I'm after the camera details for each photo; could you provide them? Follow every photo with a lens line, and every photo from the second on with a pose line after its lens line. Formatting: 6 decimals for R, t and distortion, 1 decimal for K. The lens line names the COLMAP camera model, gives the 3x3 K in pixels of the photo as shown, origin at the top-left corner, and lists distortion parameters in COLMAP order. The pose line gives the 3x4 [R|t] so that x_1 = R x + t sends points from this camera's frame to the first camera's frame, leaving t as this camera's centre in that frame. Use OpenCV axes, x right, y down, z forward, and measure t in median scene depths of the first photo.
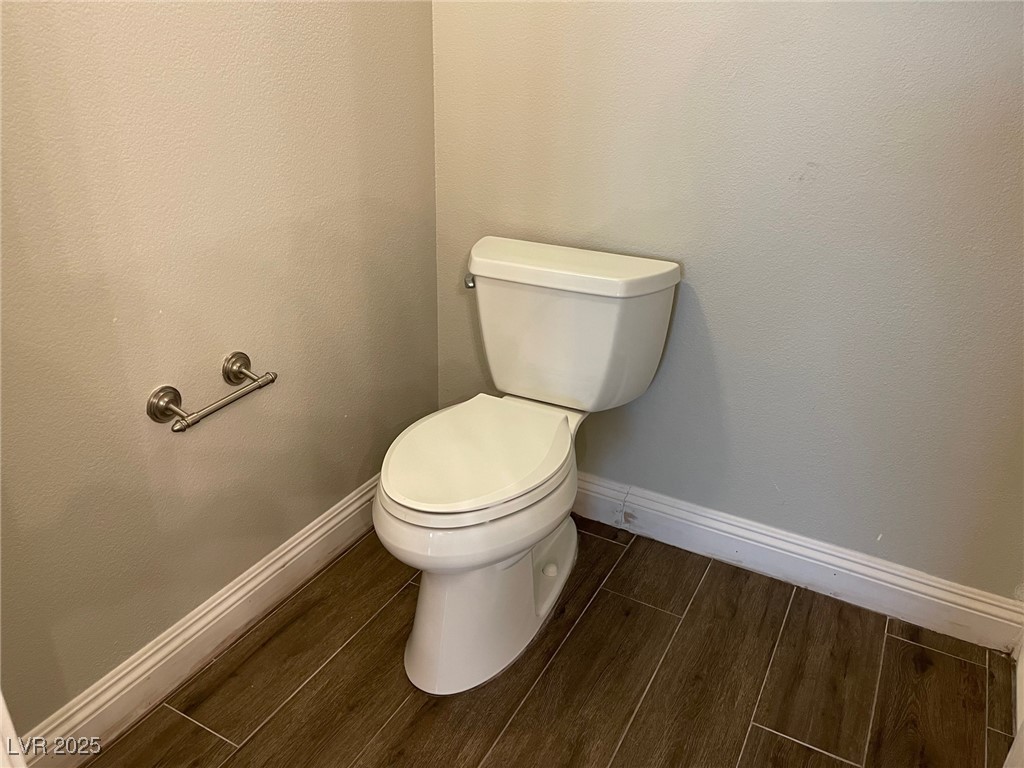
lens RADIAL K [[765.6, 0, 506.7], [0, 765.6, 381.2], [0, 0, 1]] dist [0.060594, -0.078607]
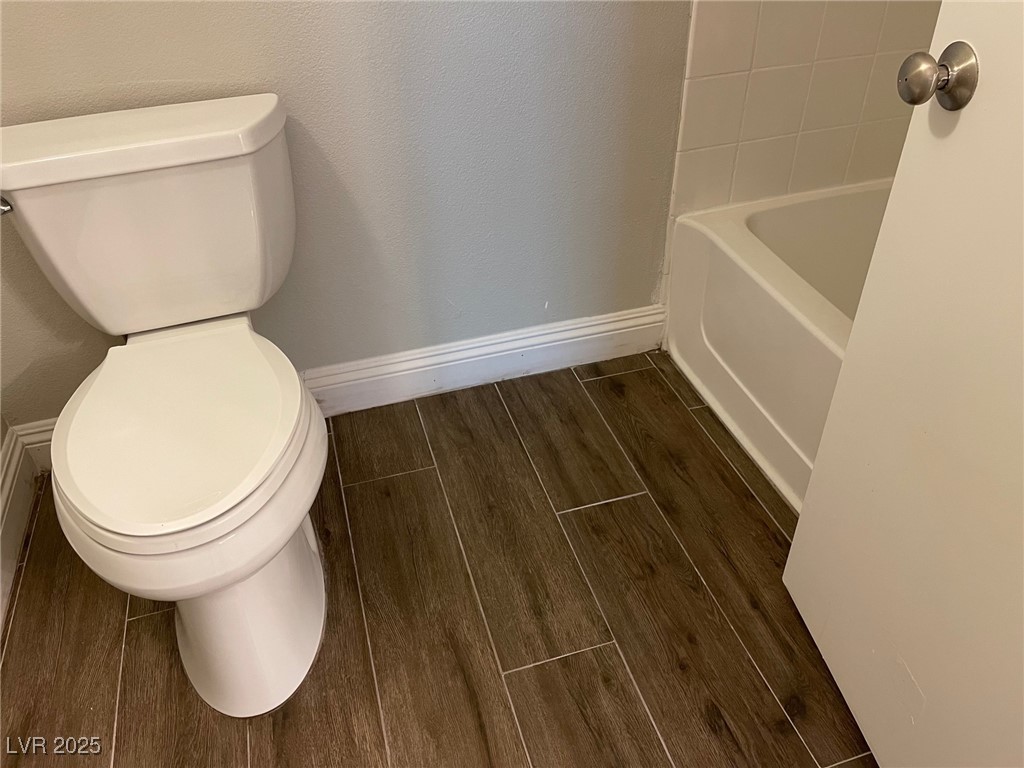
lens RADIAL K [[765.6, 0, 519.8], [0, 765.6, 380.6], [0, 0, 1]] dist [0.060594, -0.078607]
pose [[0.699828, -0.465064, 0.542178, -0.176549], [0.342144, 0.884528, 0.317092, -0.057054], [-0.627039, -0.036407, 0.778136, 0.208897]]
